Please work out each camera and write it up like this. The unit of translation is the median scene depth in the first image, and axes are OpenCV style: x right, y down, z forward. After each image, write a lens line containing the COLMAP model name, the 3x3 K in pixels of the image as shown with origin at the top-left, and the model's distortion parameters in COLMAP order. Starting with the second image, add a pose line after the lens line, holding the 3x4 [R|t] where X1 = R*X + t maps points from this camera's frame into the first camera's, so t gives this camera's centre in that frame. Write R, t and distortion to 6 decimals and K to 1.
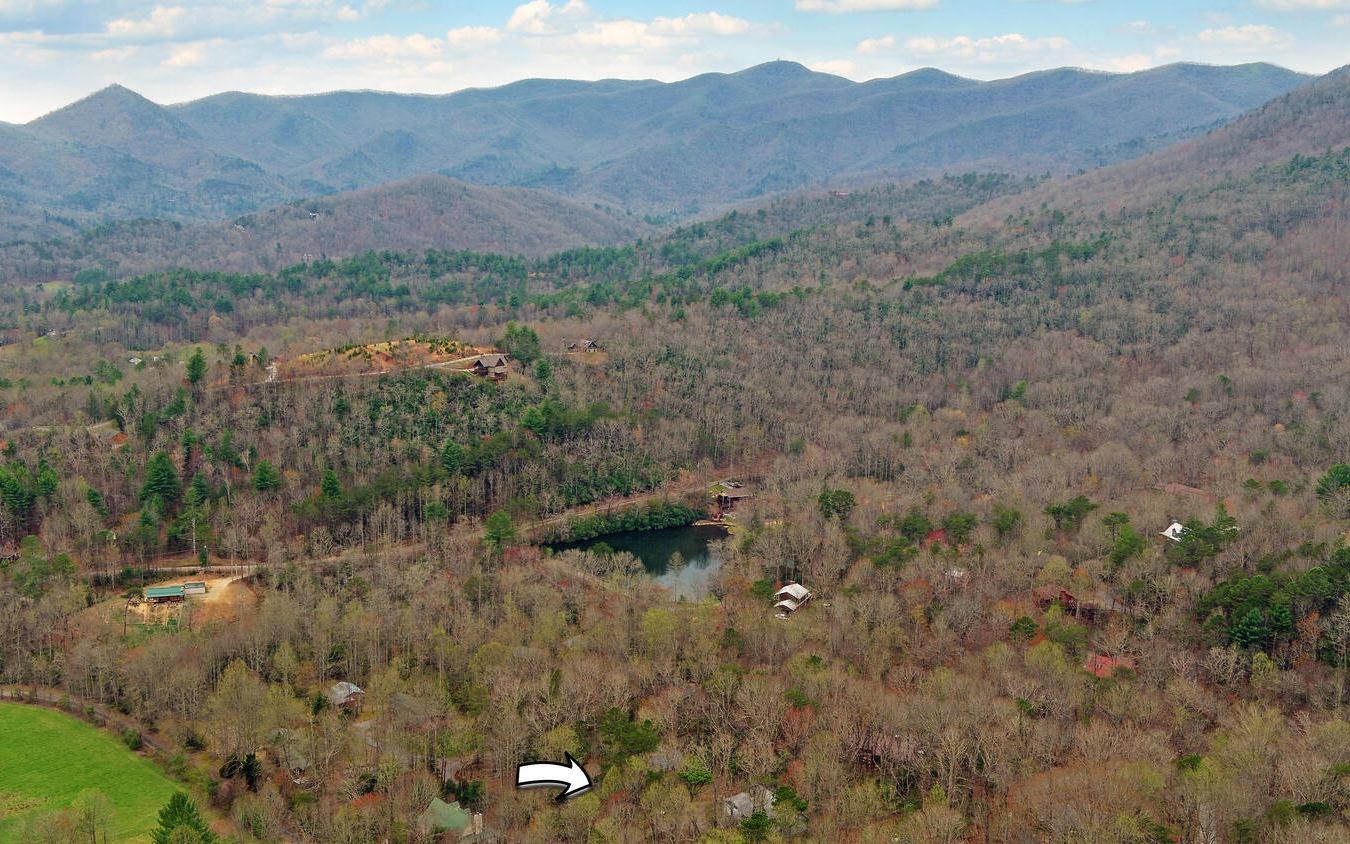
lens RADIAL K [[1312.1, 0, 671.4], [0, 1312.1, 425.0], [0, 0, 1]] dist [0.000241, 0.000000]
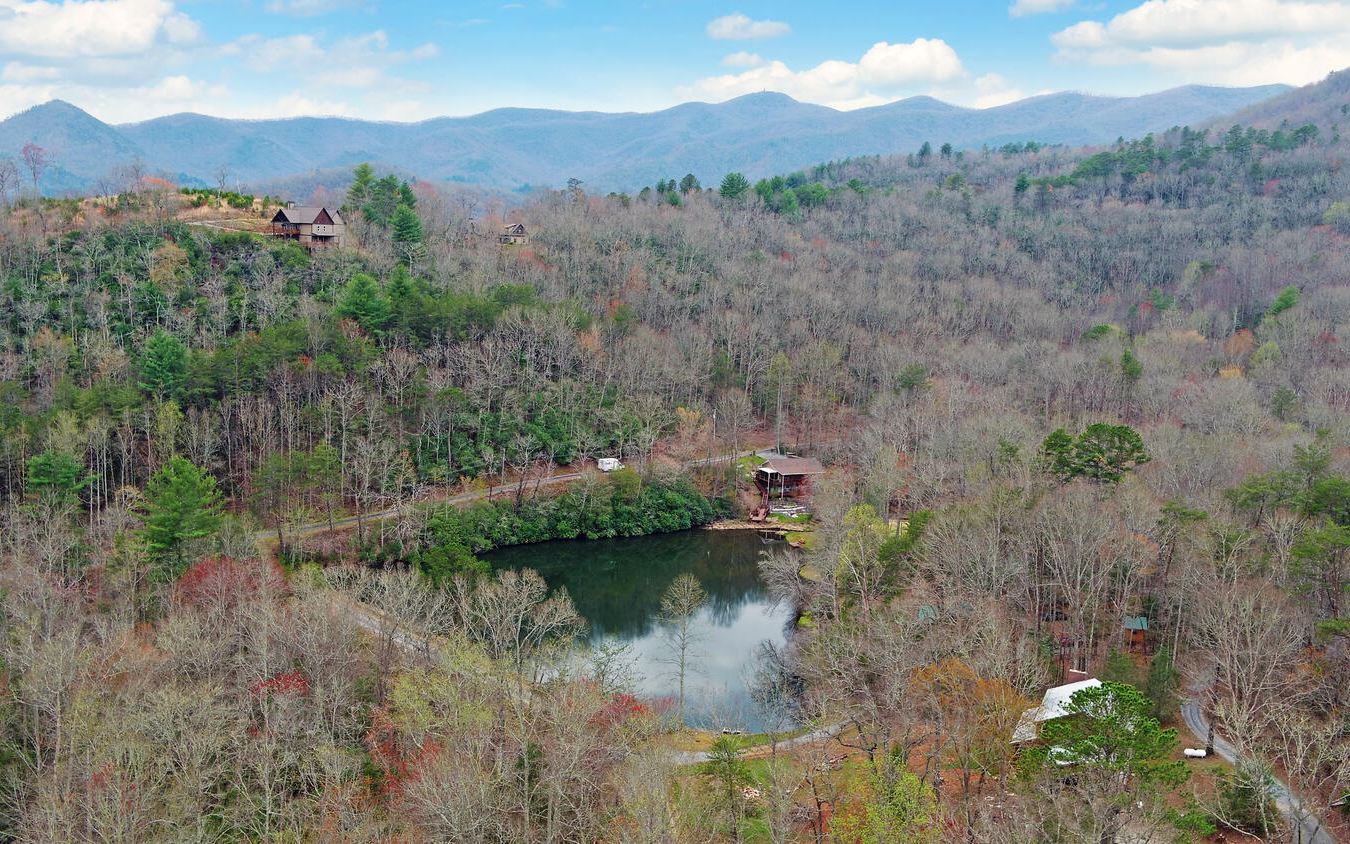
lens RADIAL K [[1312.1, 0, 672.1], [0, 1312.1, 414.5], [0, 0, 1]] dist [0.000241, 0.000000]
pose [[0.999853, 0.004792, 0.016435, -0.004069], [-0.003989, 0.998811, -0.048583, 0.059884], [-0.016649, 0.048511, 0.998684, 0.554340]]
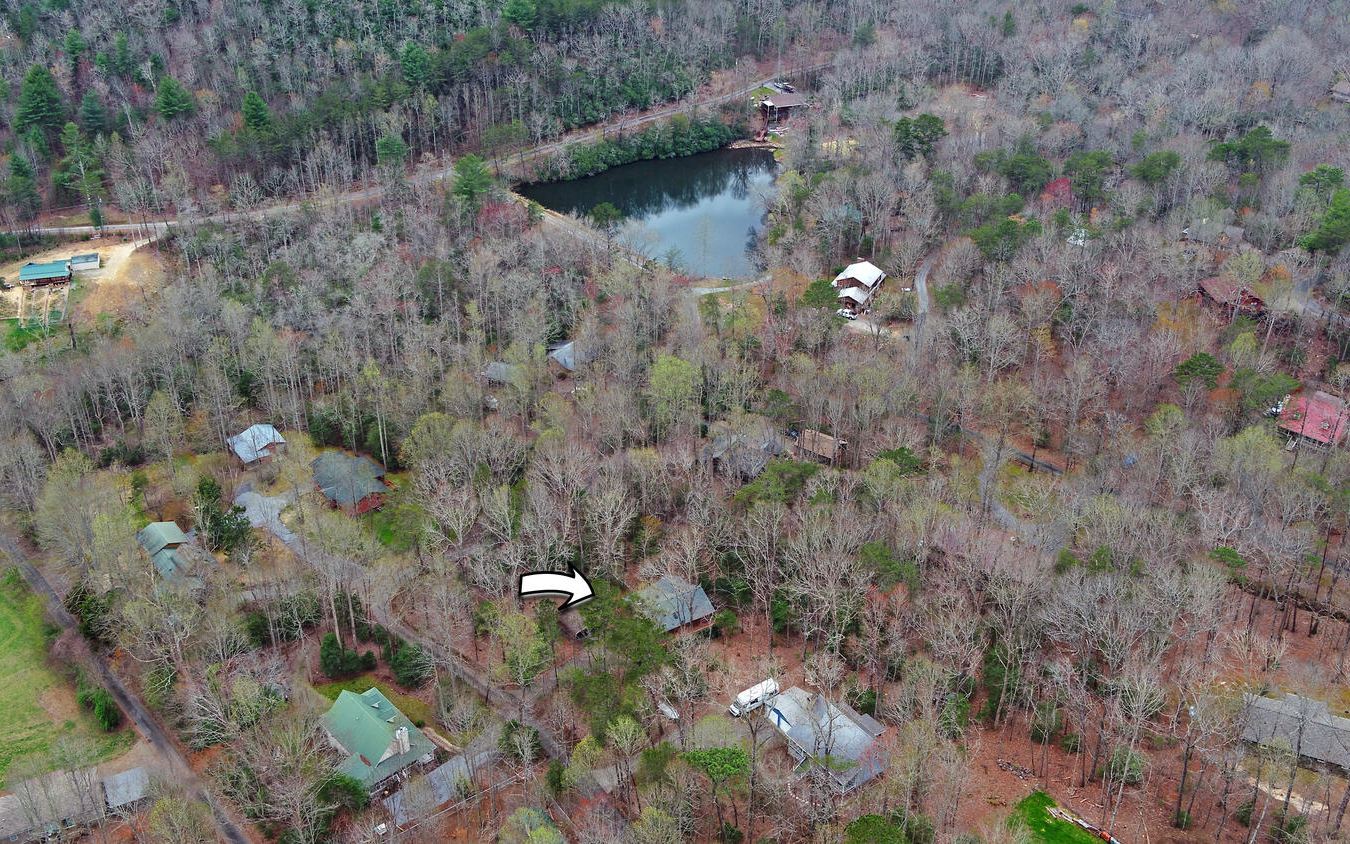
lens RADIAL K [[1312.1, 0, 670.0], [0, 1312.1, 425.3], [0, 0, 1]] dist [0.000241, 0.000000]
pose [[0.999390, -0.004499, -0.034633, 0.007498], [0.016211, 0.938122, 0.345924, -0.040814], [0.030934, -0.346275, 0.937623, 0.211210]]
